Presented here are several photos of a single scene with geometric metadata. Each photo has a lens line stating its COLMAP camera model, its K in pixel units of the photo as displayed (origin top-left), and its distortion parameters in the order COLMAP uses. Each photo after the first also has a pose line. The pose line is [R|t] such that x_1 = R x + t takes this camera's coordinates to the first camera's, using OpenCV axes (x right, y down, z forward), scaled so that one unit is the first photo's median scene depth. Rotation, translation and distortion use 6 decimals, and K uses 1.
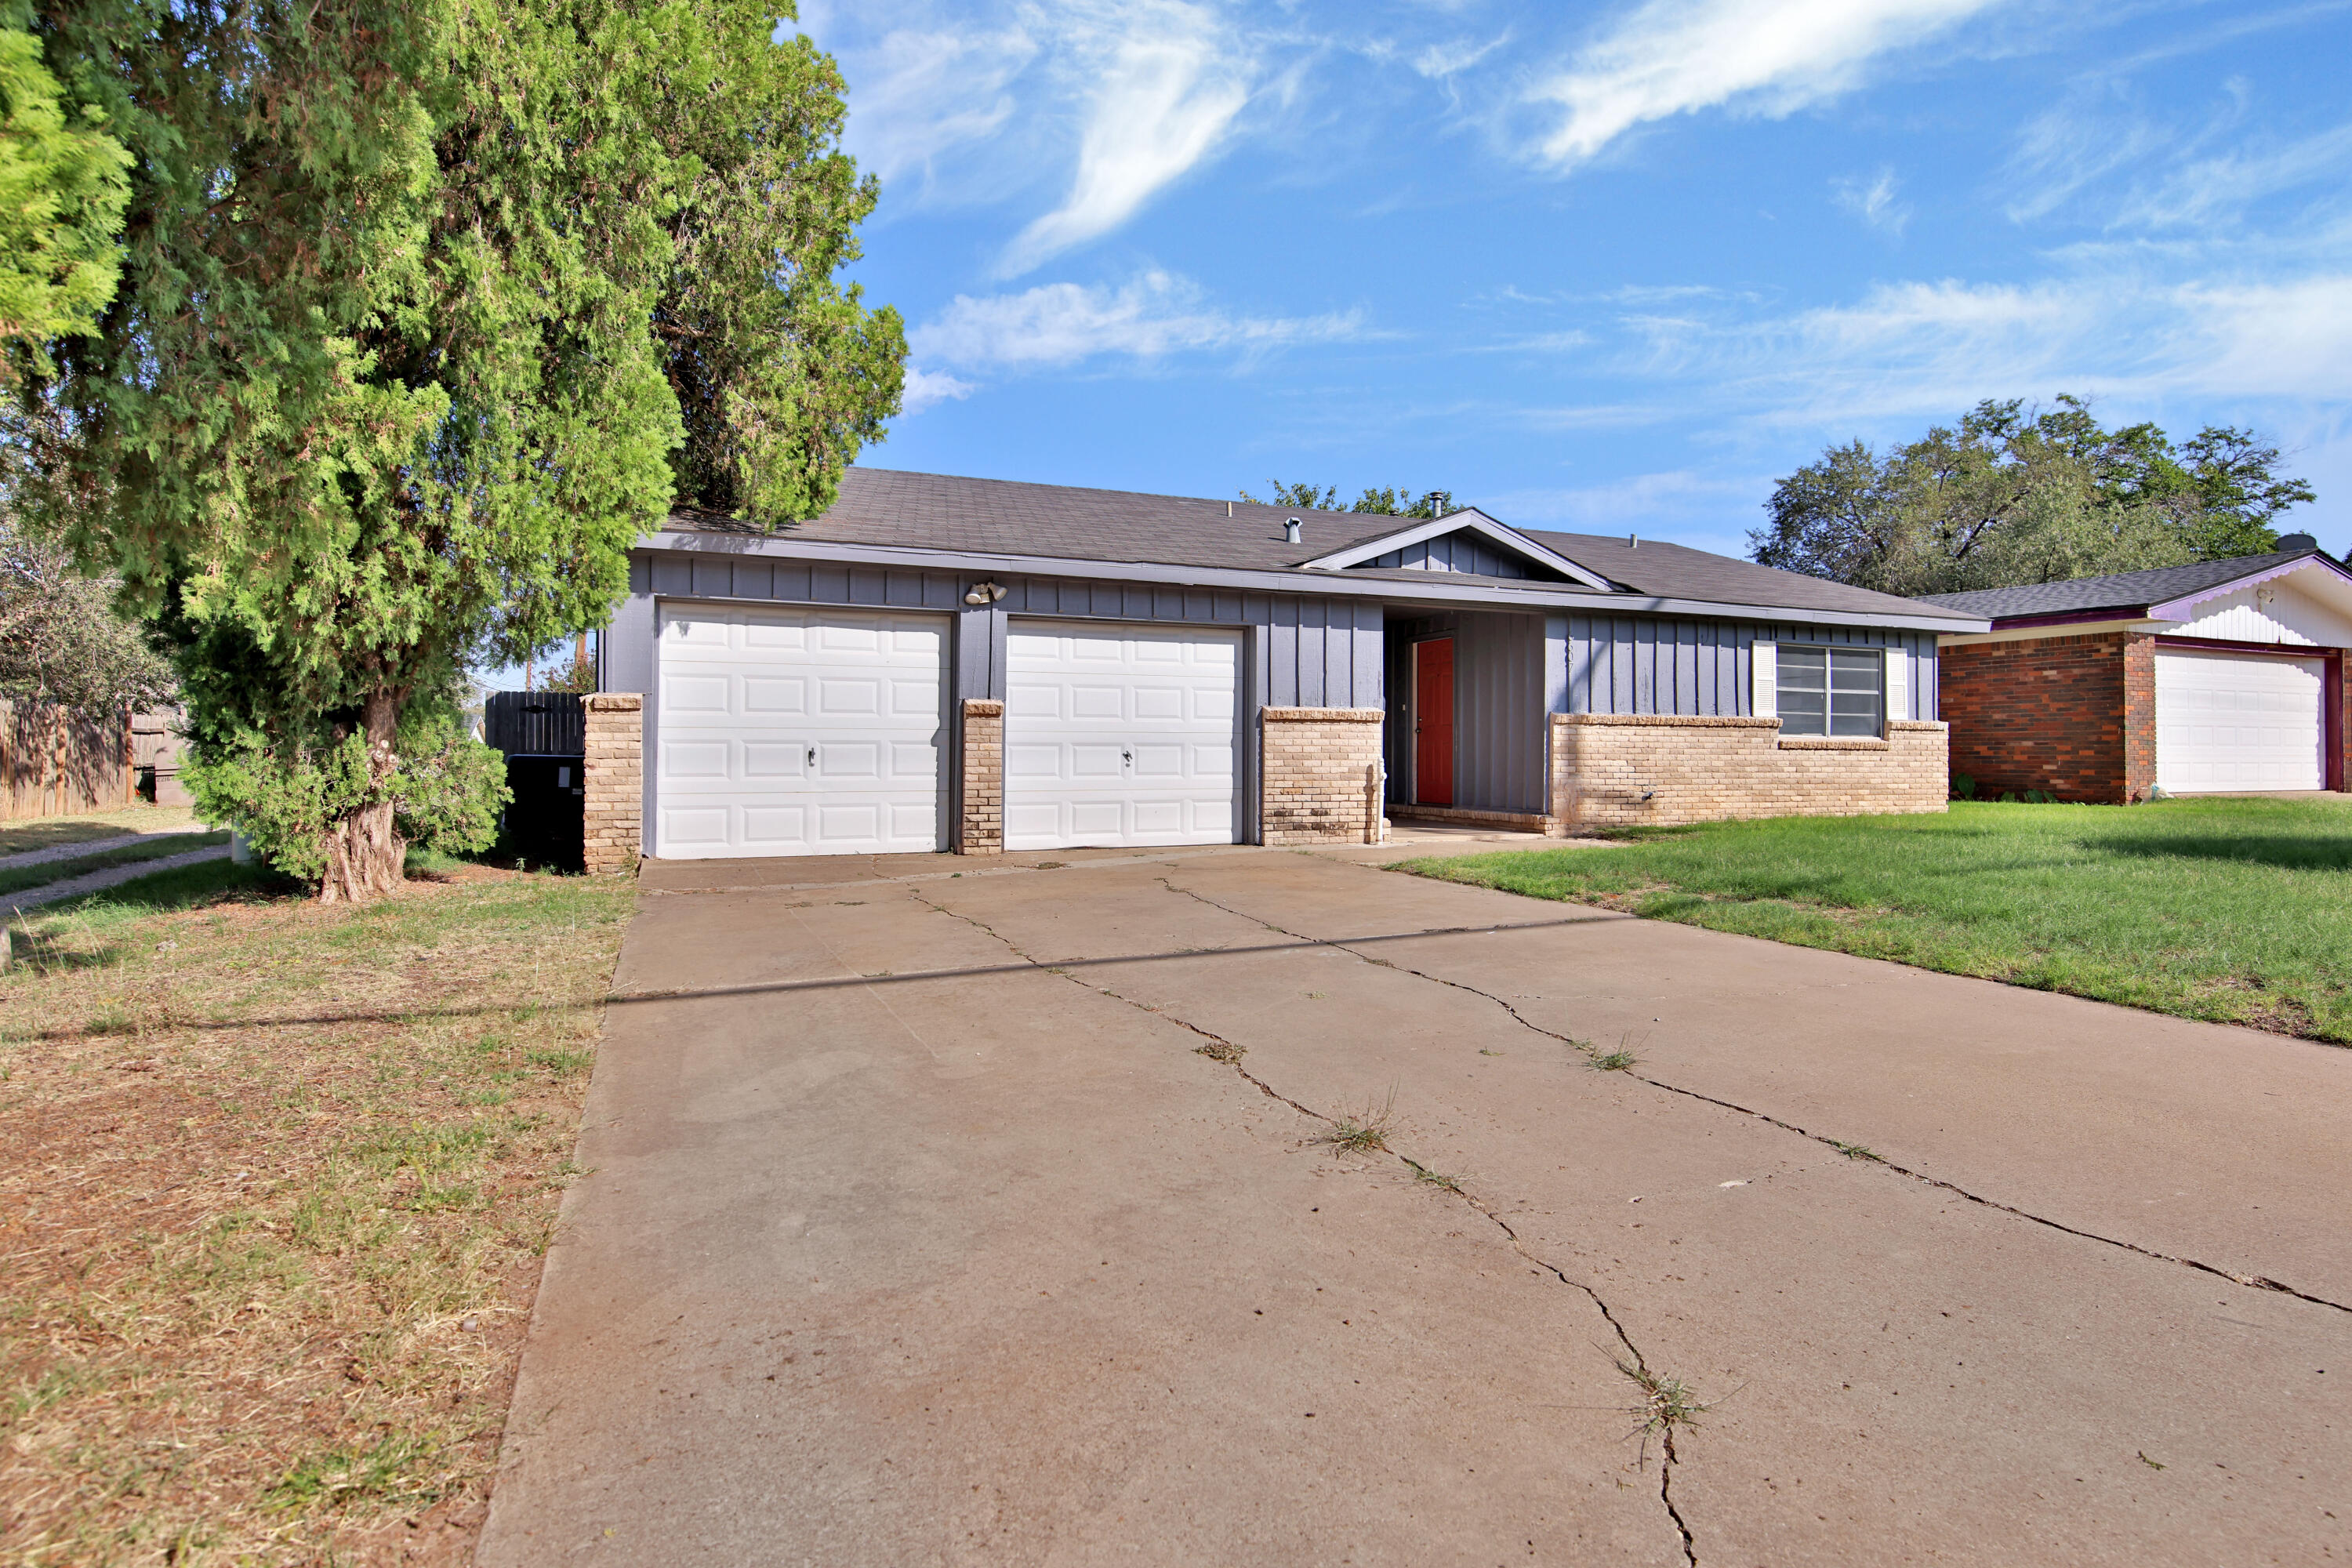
lens RADIAL K [[1234.0, 0, 1164.9], [0, 1234.0, 769.6], [0, 0, 1]] dist [-0.000576, -0.002740]
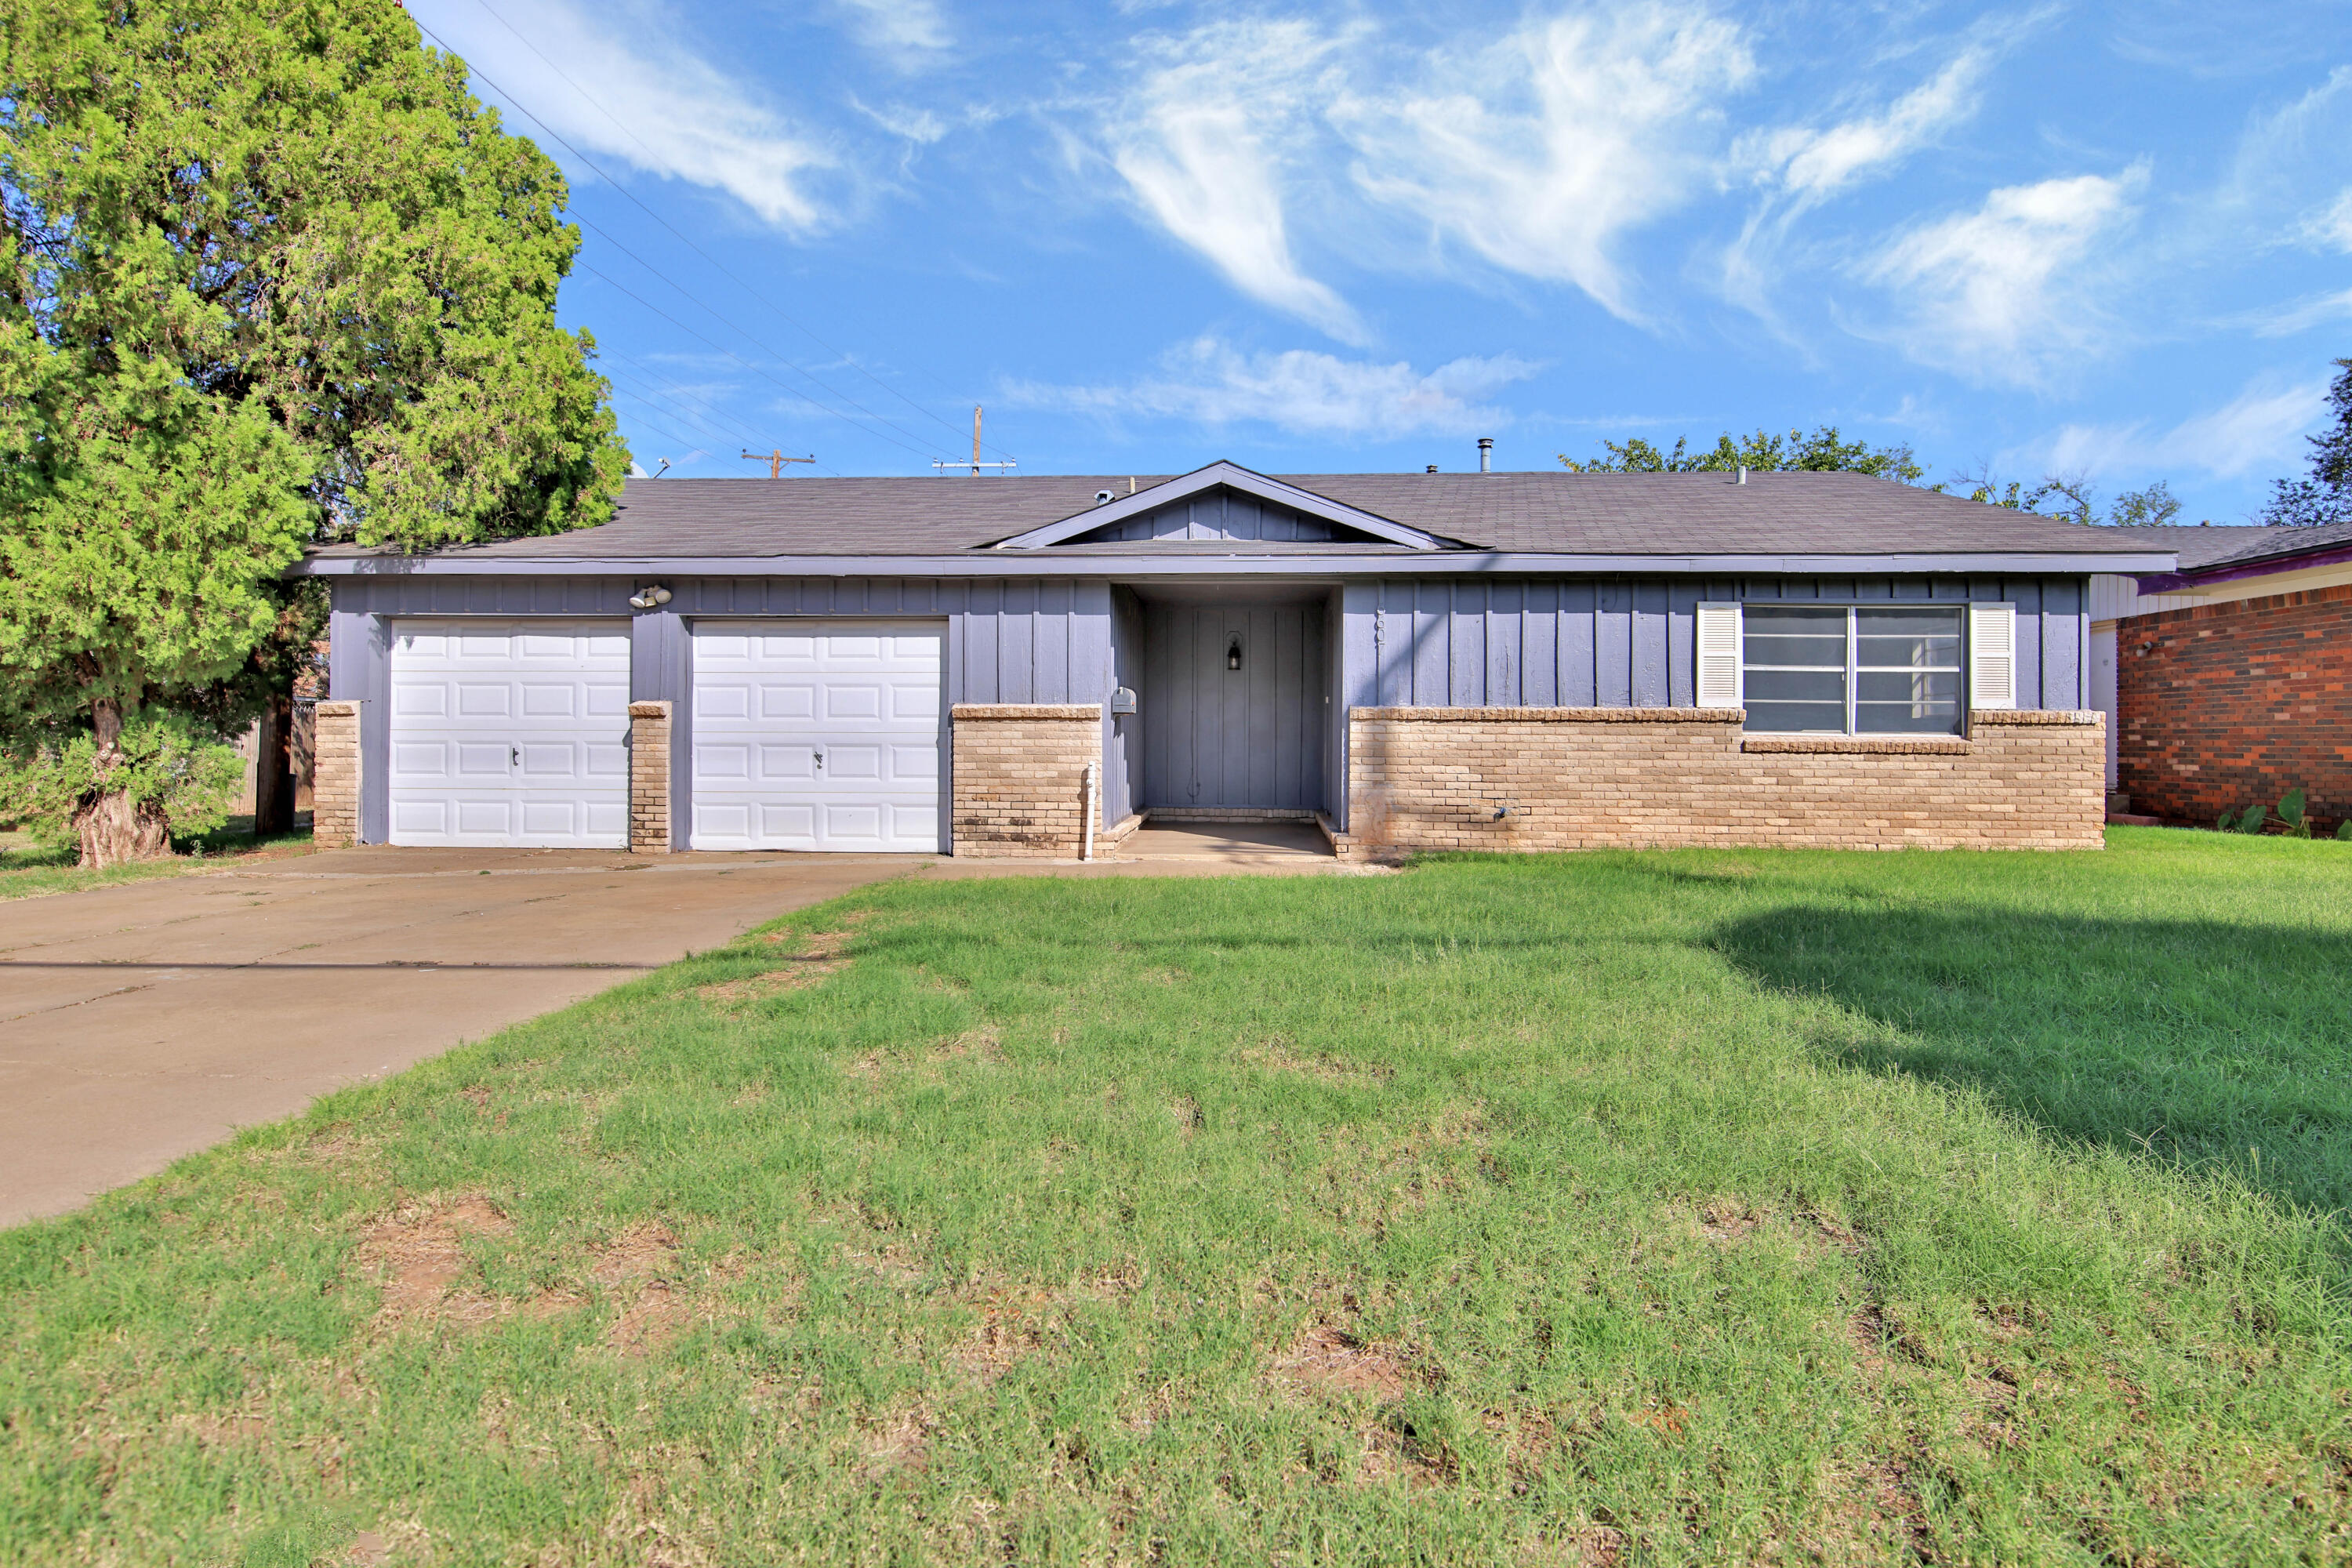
lens RADIAL K [[1234.0, 0, 1173.2], [0, 1234.0, 776.2], [0, 0, 1]] dist [-0.000576, -0.002740]
pose [[0.893671, 0.013861, -0.448509, 0.582438], [-0.009287, 0.999880, 0.012397, -0.009604], [0.448627, -0.006913, 0.893693, 0.236358]]
